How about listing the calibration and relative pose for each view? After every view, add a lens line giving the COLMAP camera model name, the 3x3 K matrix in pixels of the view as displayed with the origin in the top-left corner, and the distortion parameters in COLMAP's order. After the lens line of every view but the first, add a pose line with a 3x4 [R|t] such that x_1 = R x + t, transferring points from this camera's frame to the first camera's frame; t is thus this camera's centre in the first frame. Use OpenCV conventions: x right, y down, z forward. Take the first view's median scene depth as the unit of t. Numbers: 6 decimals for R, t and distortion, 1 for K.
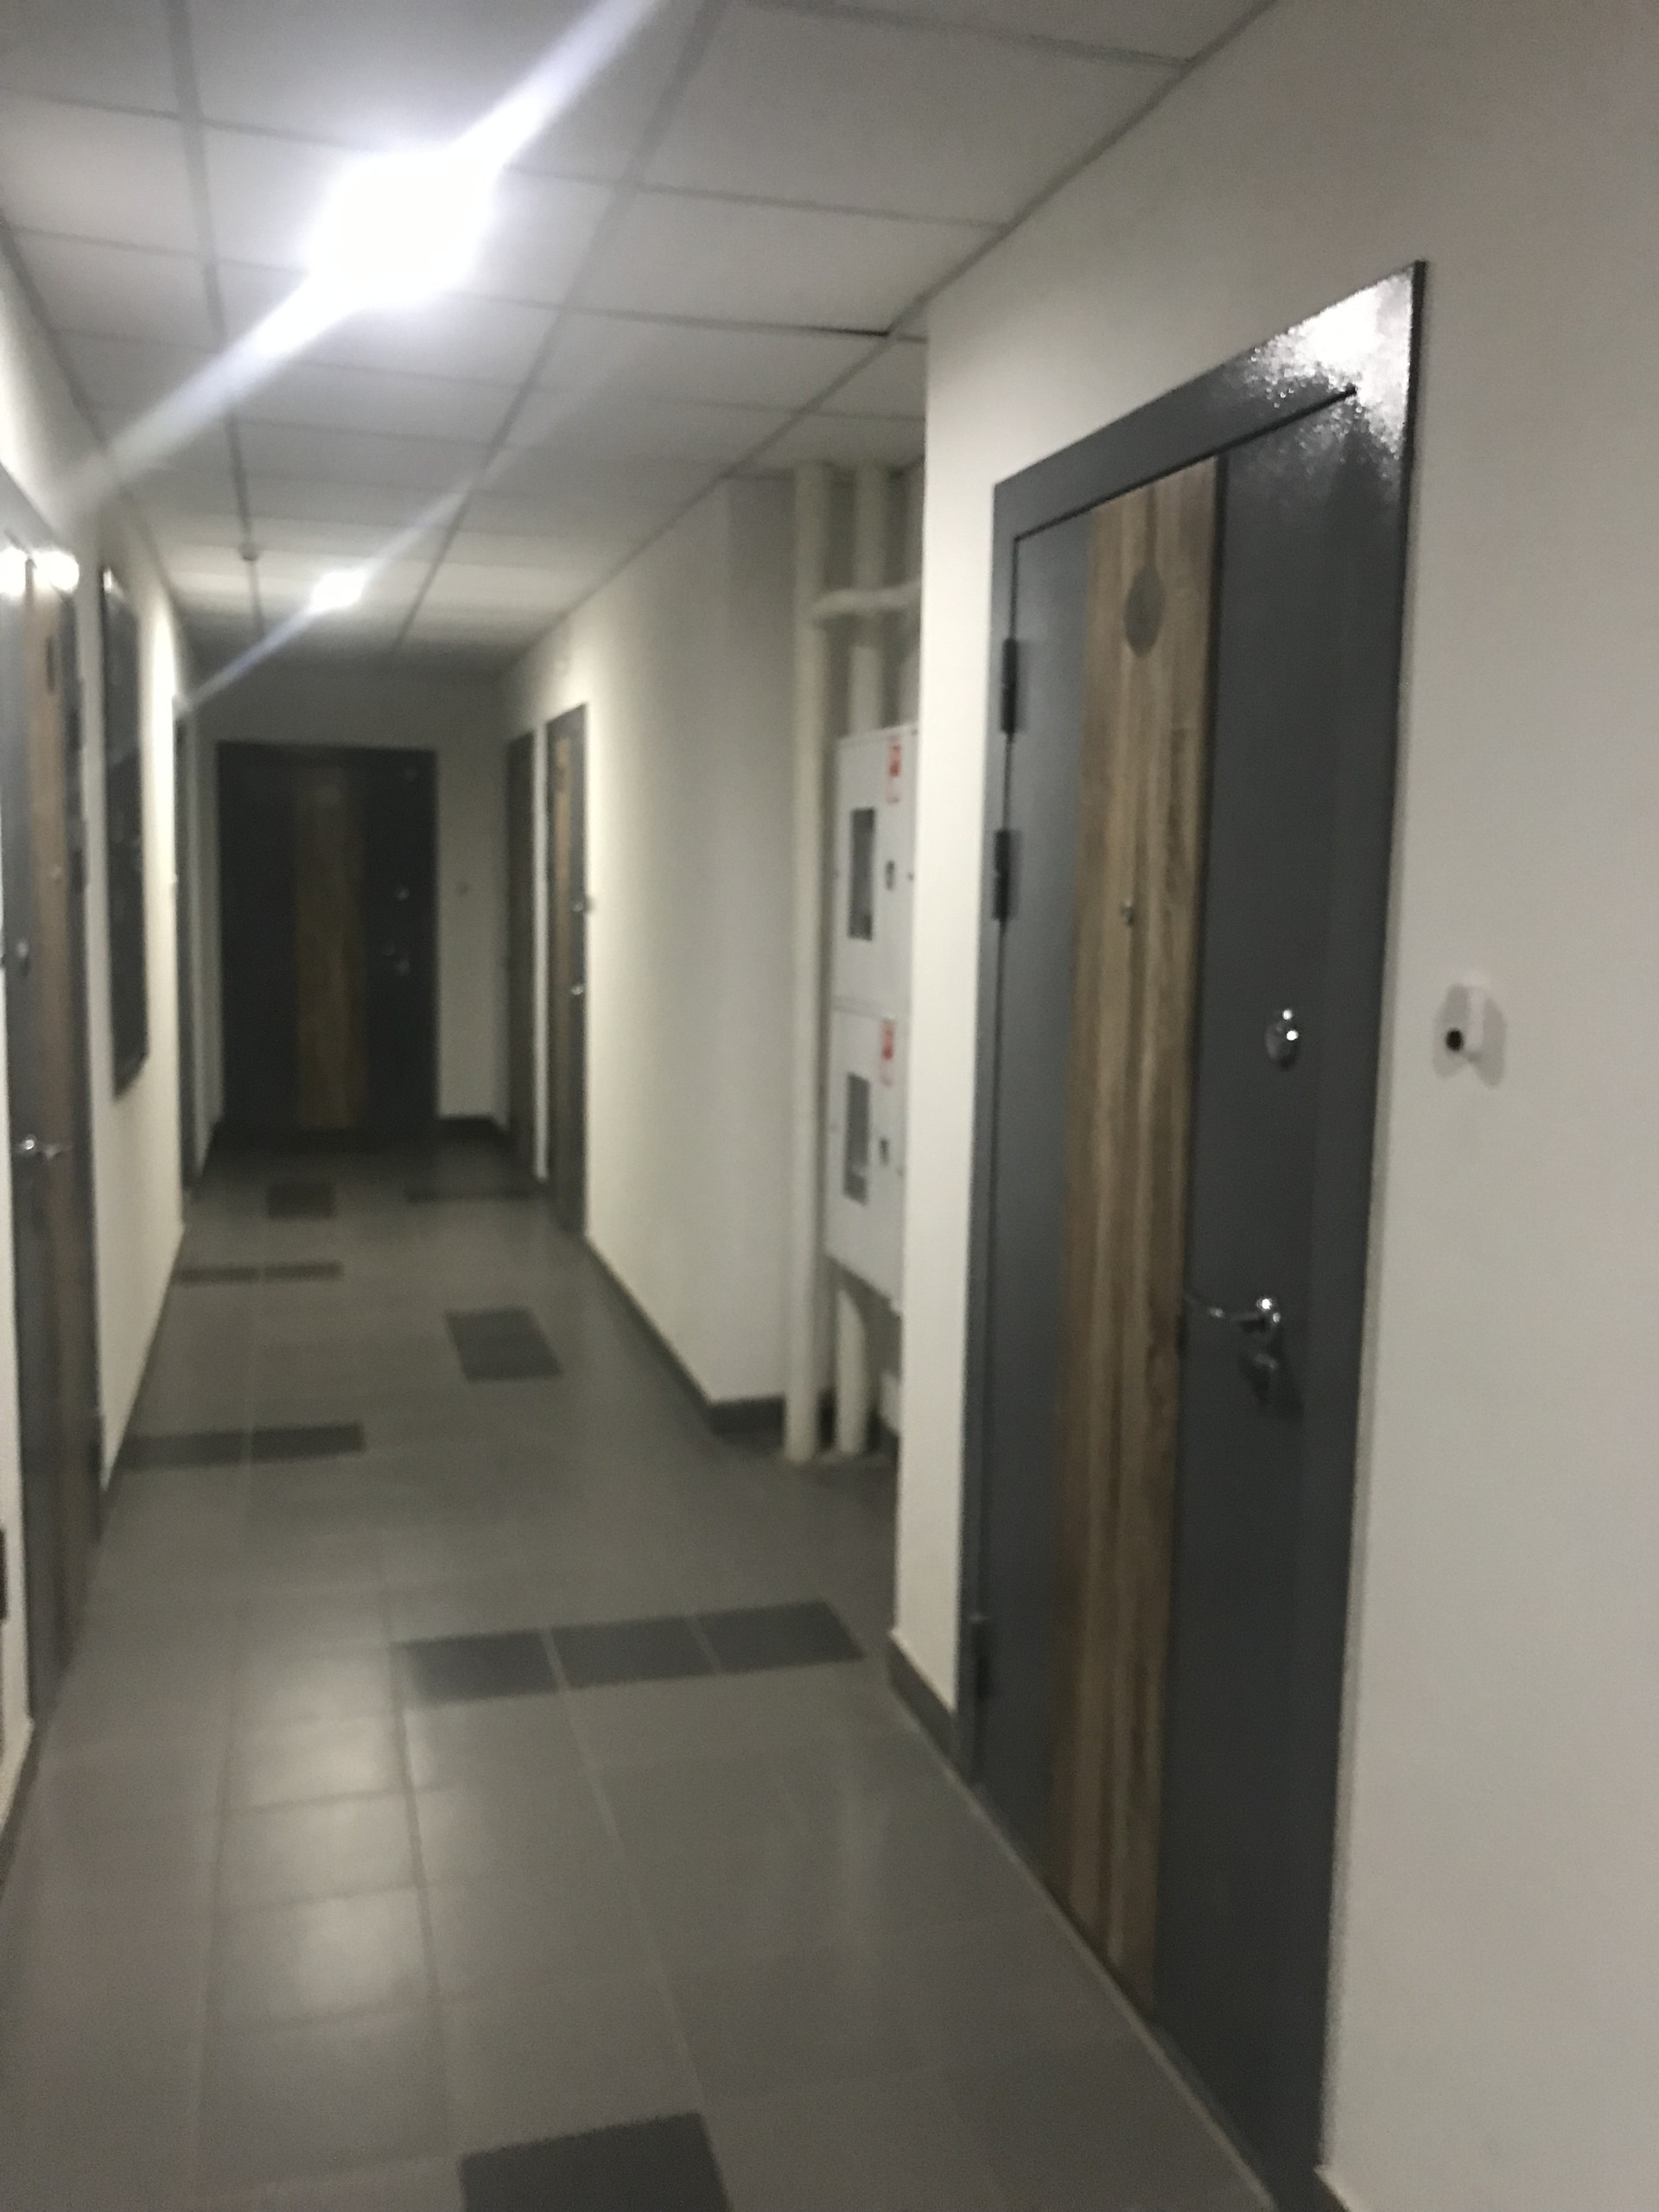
lens RADIAL K [[1808.7, 0, 829.5], [0, 1808.7, 1106.0], [0, 0, 1]] dist [-0.002567, -0.000928]
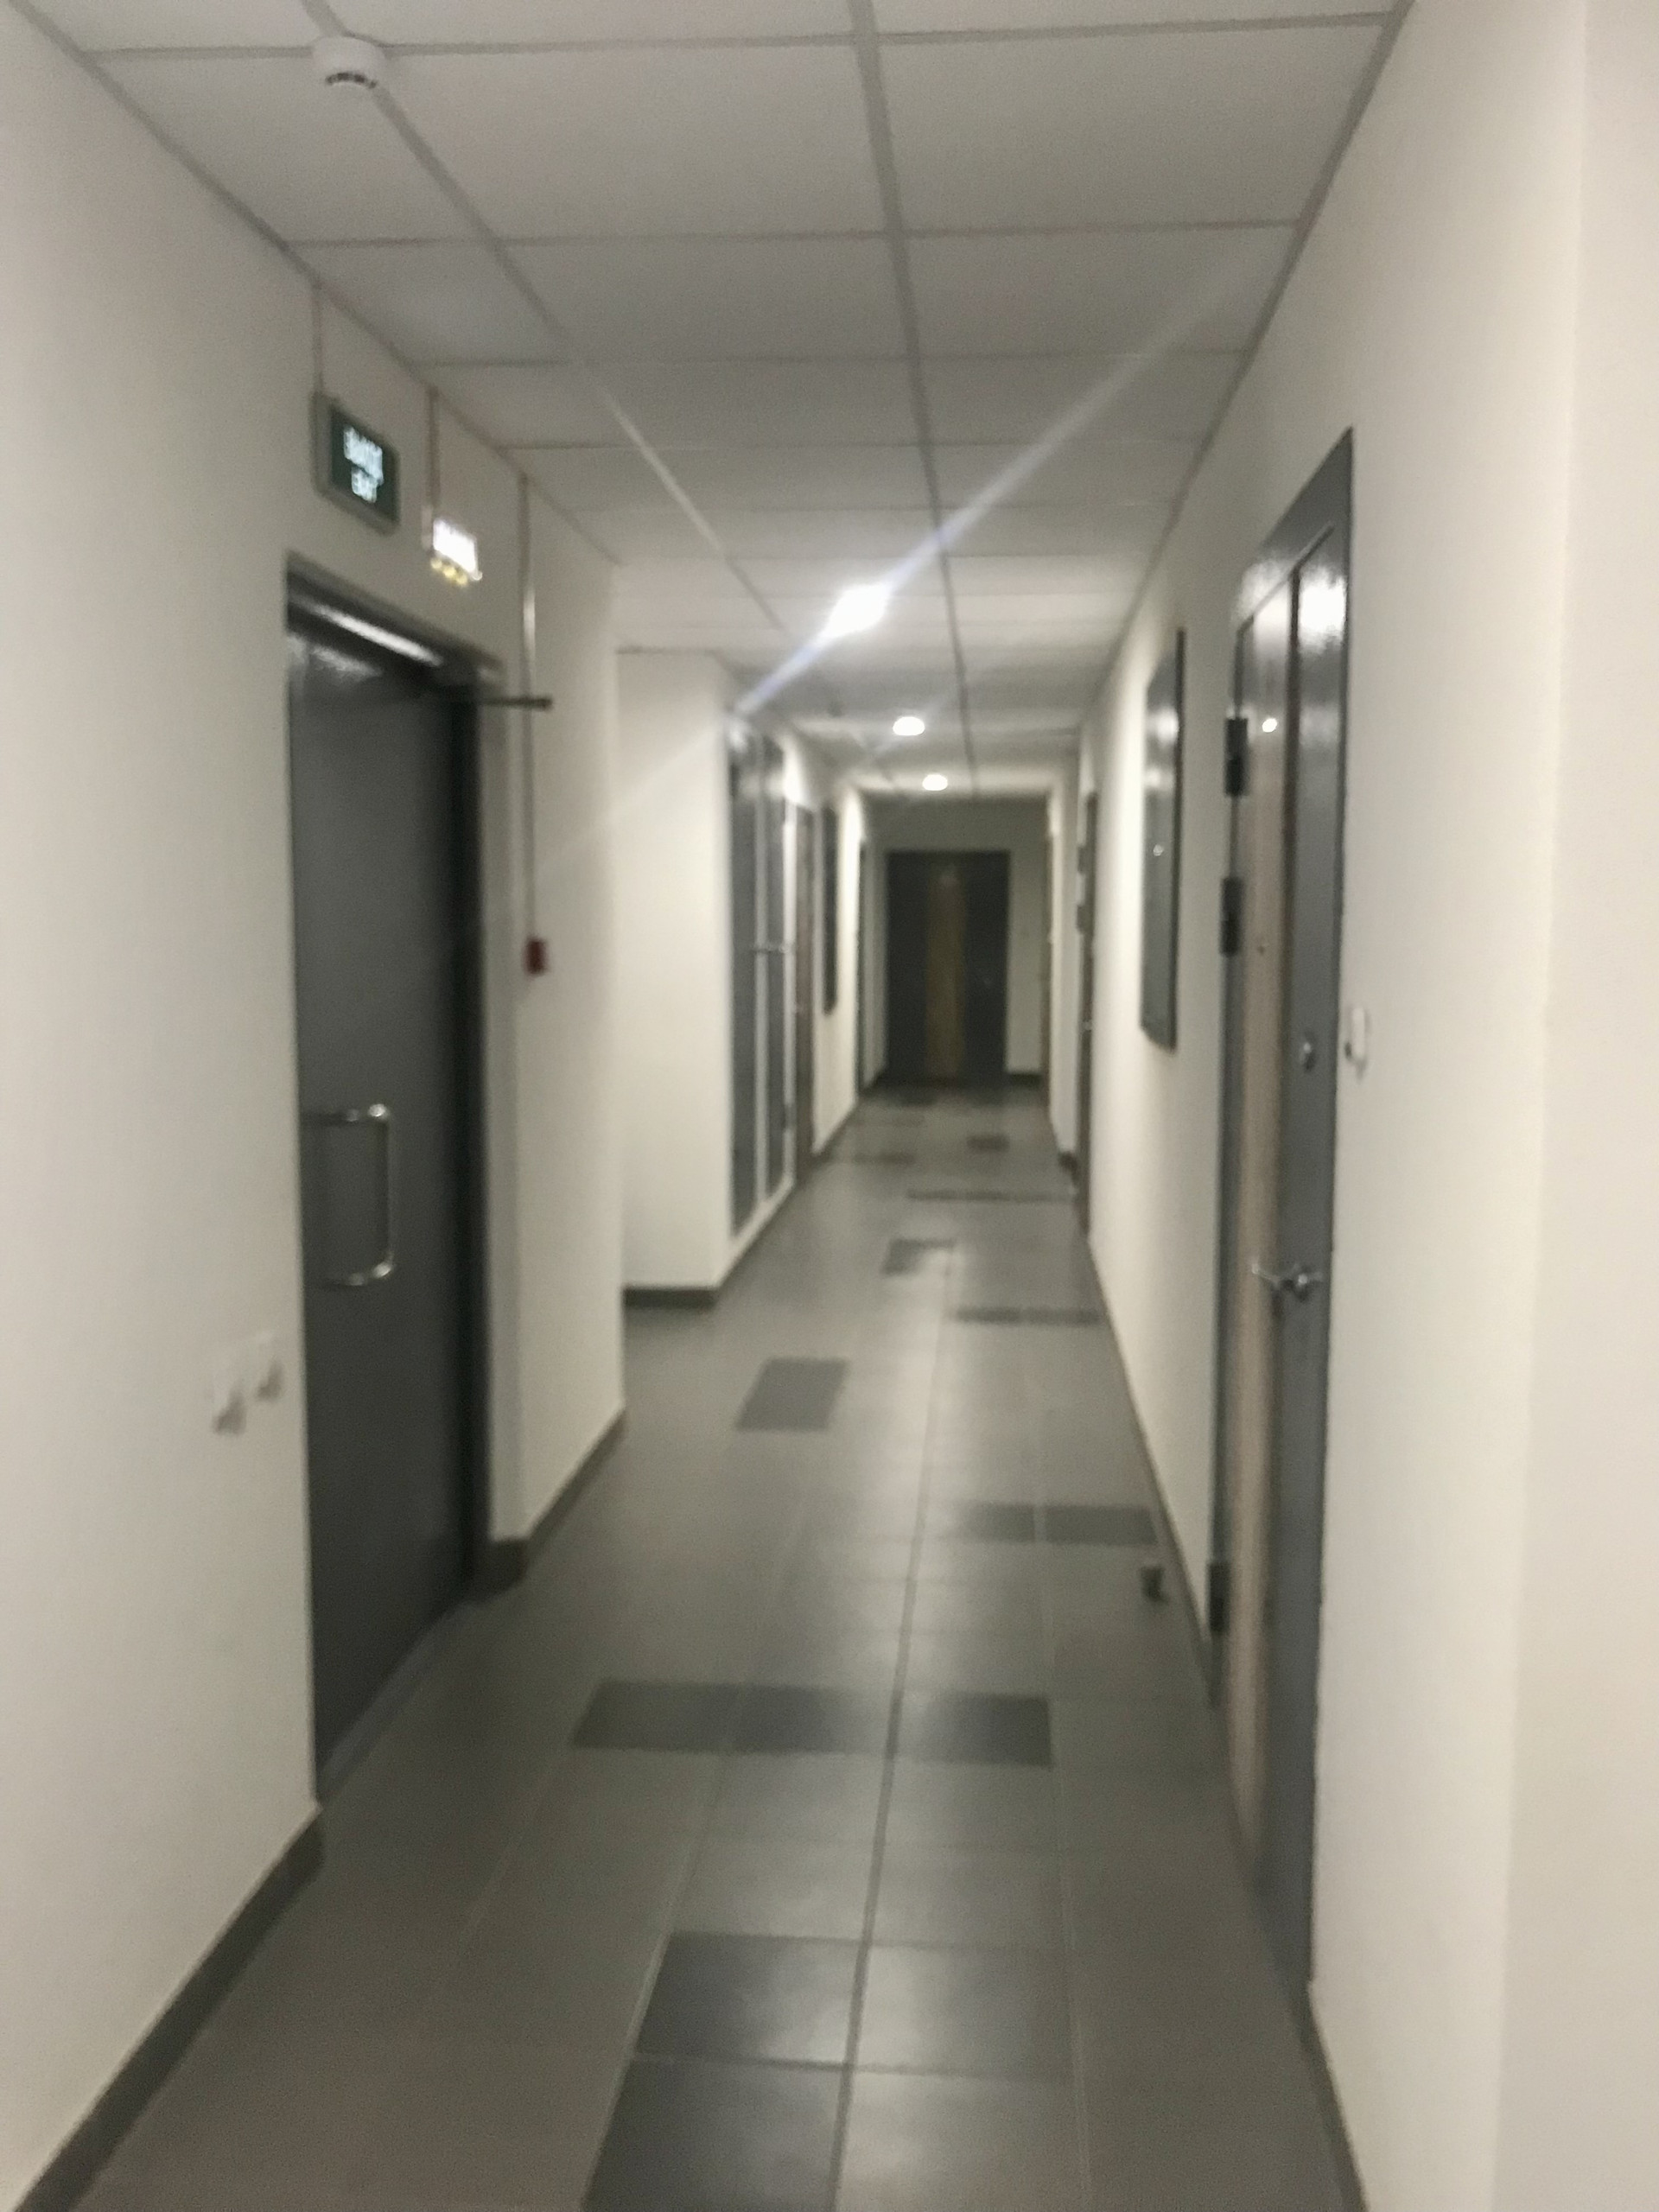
lens RADIAL K [[1808.7, 0, 829.5], [0, 1808.7, 1106.0], [0, 0, 1]] dist [-0.002567, -0.000928]
pose [[0.929514, 0.015756, -0.368451, 0.320270], [-0.029669, 0.999043, -0.032127, 0.124860], [0.367592, 0.040795, 0.929092, -0.786870]]
